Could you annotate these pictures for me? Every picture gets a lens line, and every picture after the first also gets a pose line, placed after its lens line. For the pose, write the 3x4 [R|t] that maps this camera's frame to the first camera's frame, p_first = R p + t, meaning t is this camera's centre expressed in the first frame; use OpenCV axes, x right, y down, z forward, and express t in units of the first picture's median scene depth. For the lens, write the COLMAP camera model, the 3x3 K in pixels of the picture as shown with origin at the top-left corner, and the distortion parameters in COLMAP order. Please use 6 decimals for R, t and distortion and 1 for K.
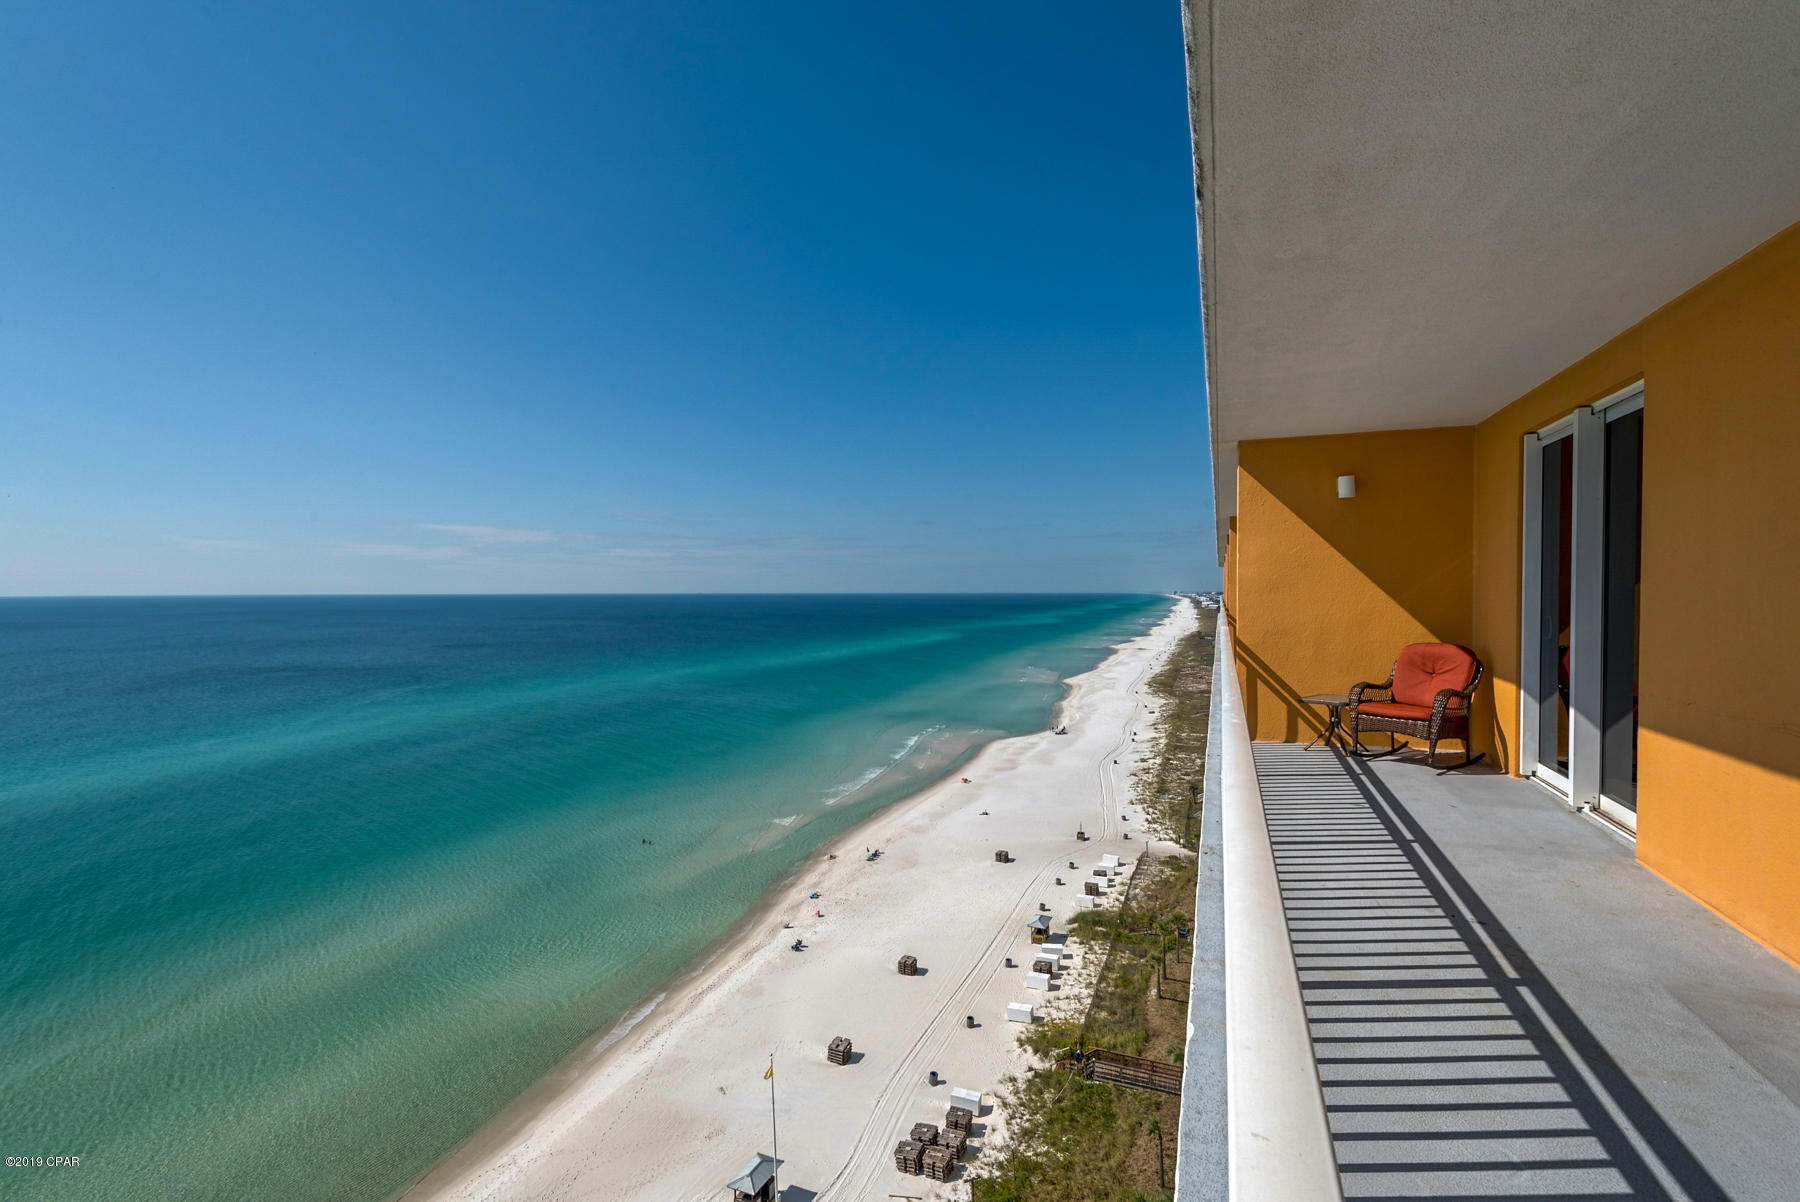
lens RADIAL K [[820.3, 0, 910.6], [0, 820.3, 600.8], [0, 0, 1]] dist [0.018059, -0.012332]
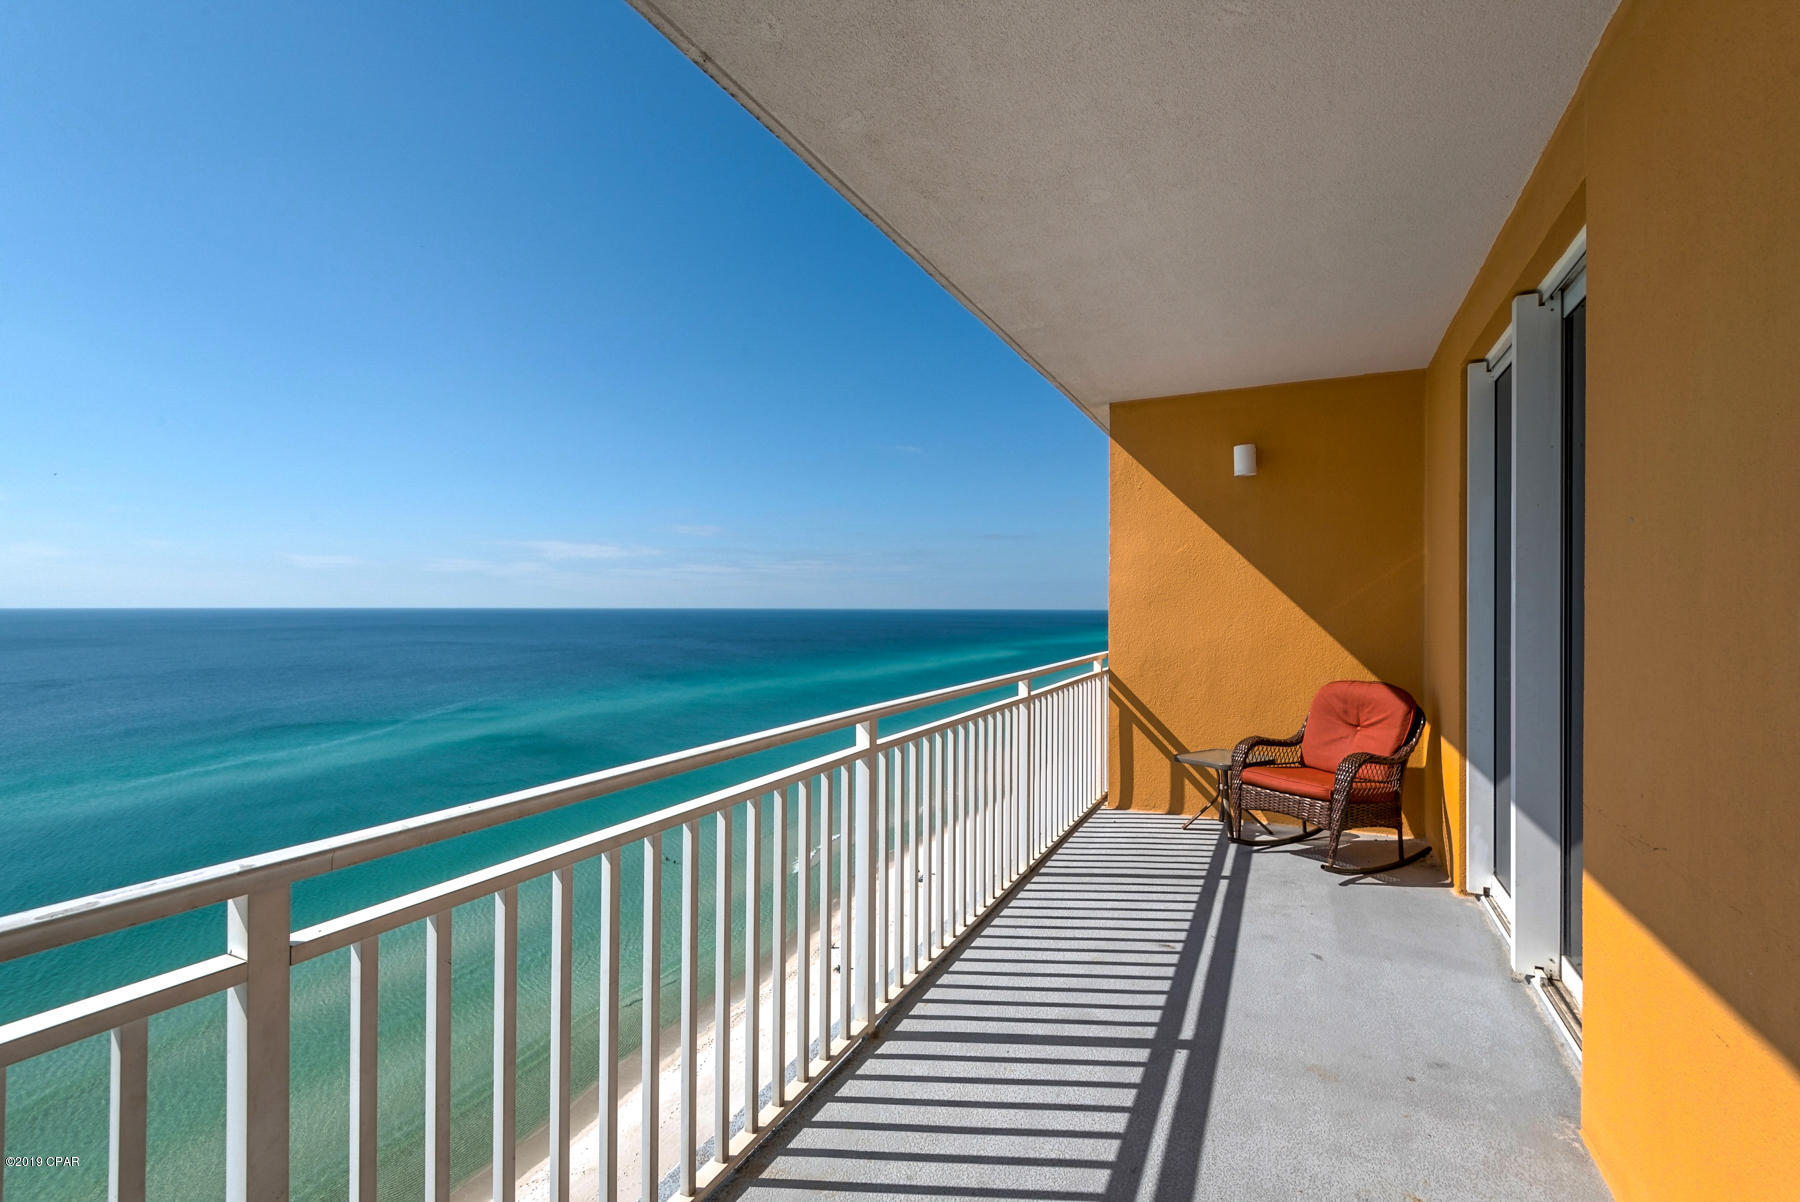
lens RADIAL K [[811.4, 0, 905.4], [0, 811.4, 602.9], [0, 0, 1]] dist [0.016795, -0.012768]
pose [[0.995919, 0.005747, -0.090071, 0.320413], [-0.007219, 0.999845, -0.016029, -0.001080], [0.089965, 0.016614, 0.995806, 0.288780]]
